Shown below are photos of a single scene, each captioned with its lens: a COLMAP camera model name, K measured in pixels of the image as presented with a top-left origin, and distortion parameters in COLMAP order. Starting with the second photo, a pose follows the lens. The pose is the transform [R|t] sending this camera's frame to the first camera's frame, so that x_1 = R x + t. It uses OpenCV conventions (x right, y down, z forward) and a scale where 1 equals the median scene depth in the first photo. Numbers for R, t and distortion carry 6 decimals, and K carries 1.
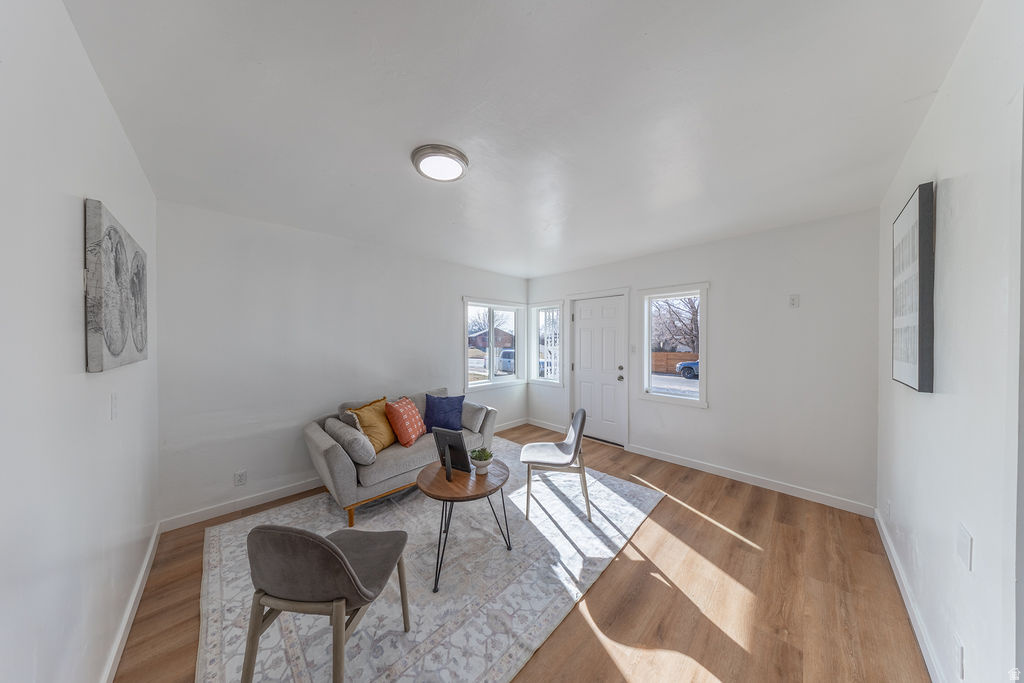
lens RADIAL K [[297.6, 0, 507.1], [0, 297.6, 341.3], [0, 0, 1]] dist [0.001150, -0.000299]
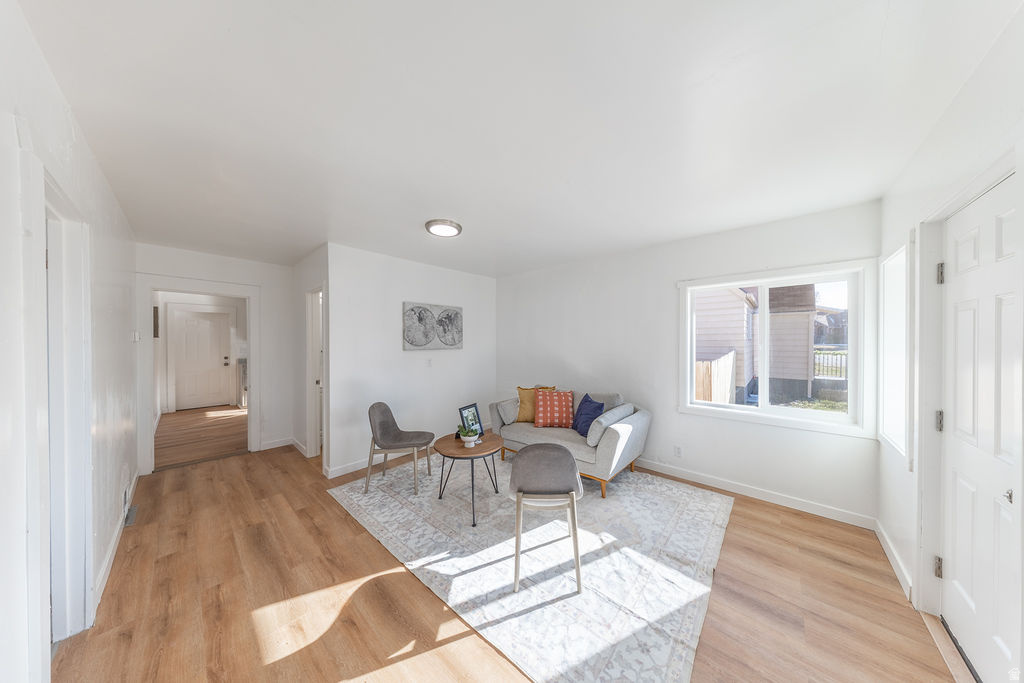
lens RADIAL K [[297.6, 0, 513.9], [0, 297.6, 341.8], [0, 0, 1]] dist [0.001150, -0.000299]
pose [[0.064500, 0.002586, -0.997914, 0.530706], [-0.004968, 0.999985, 0.002271, -0.000045], [0.997905, 0.004811, 0.064512, 0.503425]]
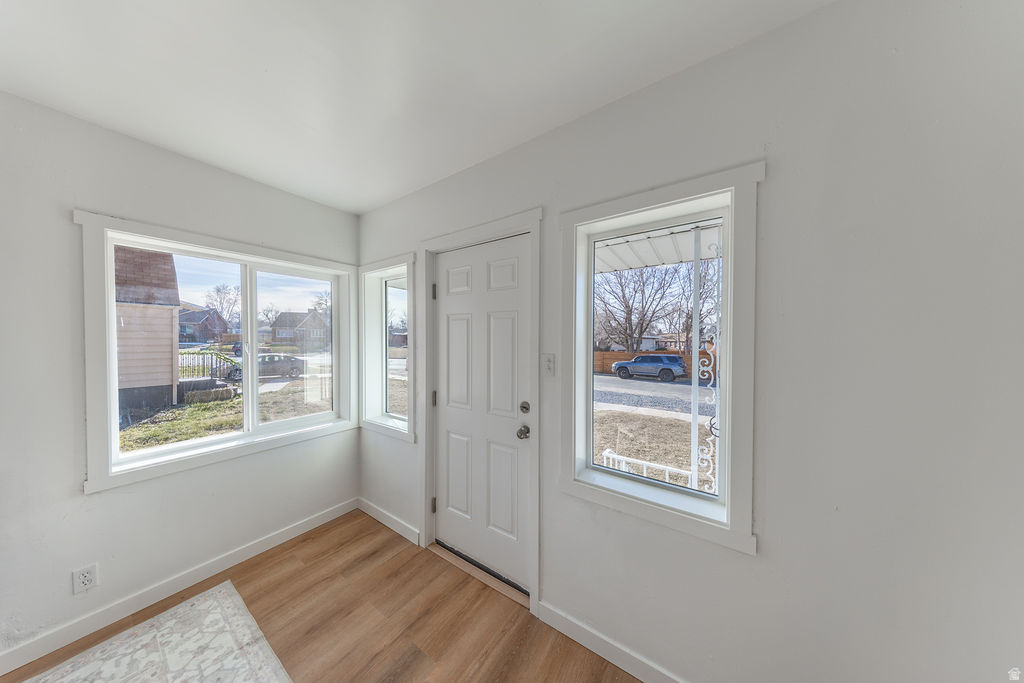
lens RADIAL K [[297.6, 0, 510.4], [0, 297.6, 342.7], [0, 0, 1]] dist [0.001150, -0.000299]
pose [[0.980823, -0.001248, 0.194894, 0.250090], [-0.000239, 0.999971, 0.007607, -0.003344], [-0.194898, -0.007508, 0.980795, 0.530054]]
